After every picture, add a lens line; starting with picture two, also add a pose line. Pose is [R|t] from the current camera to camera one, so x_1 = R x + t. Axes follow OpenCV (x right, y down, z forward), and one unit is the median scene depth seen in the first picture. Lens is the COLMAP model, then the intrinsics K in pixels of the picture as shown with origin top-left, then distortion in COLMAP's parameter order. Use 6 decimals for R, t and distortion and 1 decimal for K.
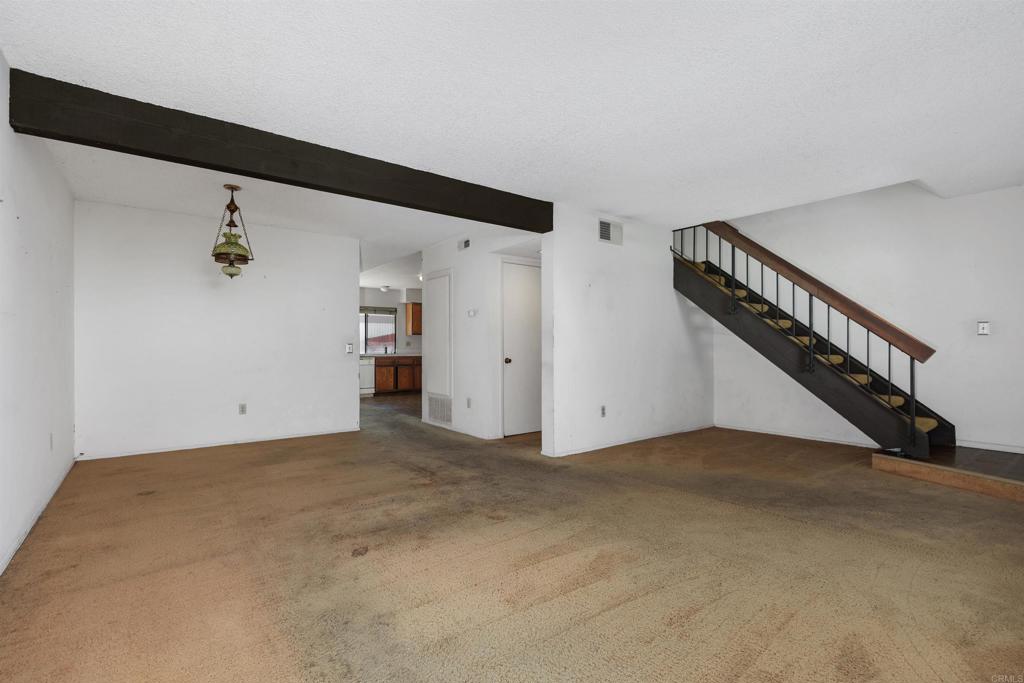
lens RADIAL K [[474.2, 0, 512.6], [0, 474.2, 344.9], [0, 0, 1]] dist [0.000098, 0.000001]
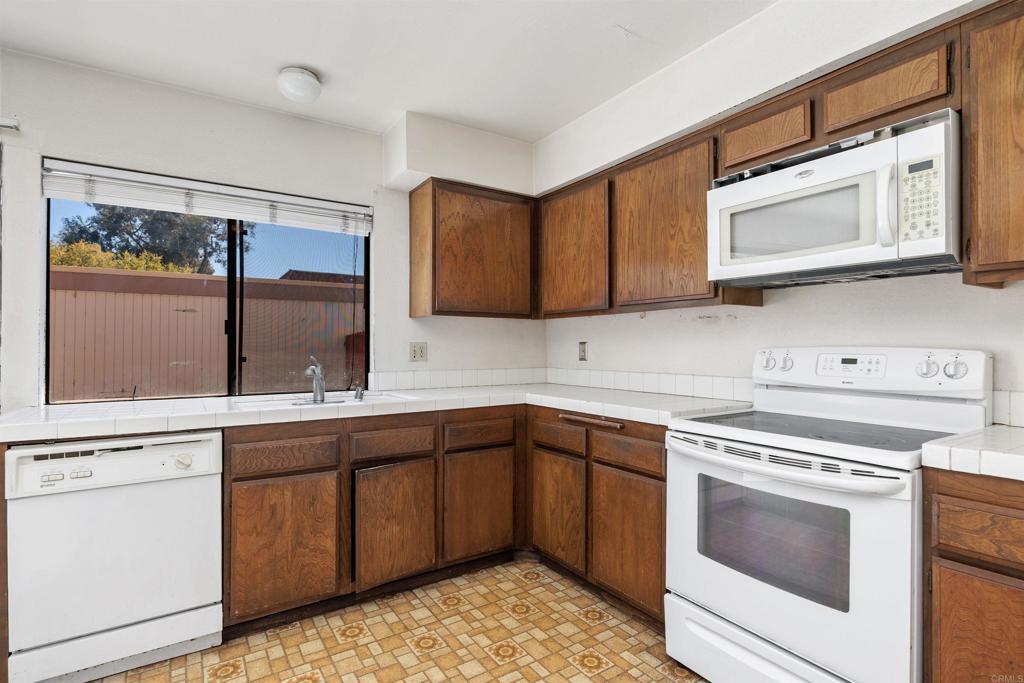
lens RADIAL K [[498.9, 0, 509.6], [0, 498.9, 344.0], [0, 0, 1]] dist [-0.005073, -0.000504]
pose [[0.996745, 0.004036, -0.080518, -0.163139], [-0.004082, 0.999992, -0.000399, -0.007272], [0.080515, 0.000726, 0.996753, 0.800472]]
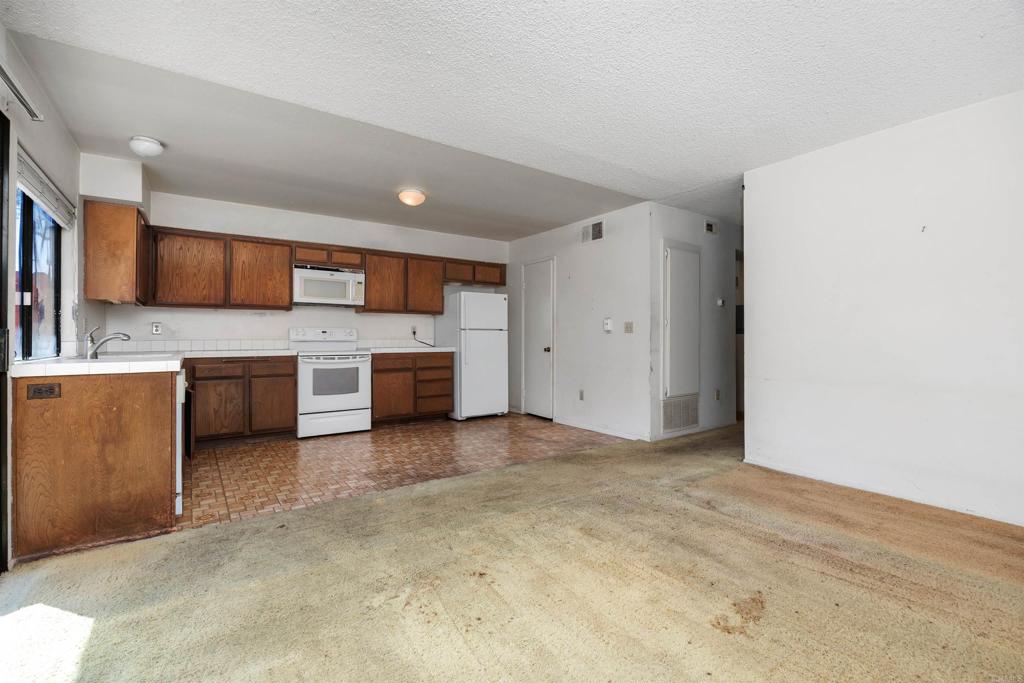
lens RADIAL K [[463.4, 0, 511.1], [0, 463.4, 339.5], [0, 0, 1]] dist [-0.000319, -0.000023]
pose [[0.041081, 0.000372, 0.999156, -0.660451], [-0.006786, 0.999977, -0.000093, 0.008021], [-0.999133, -0.006777, 0.041083, 0.744792]]
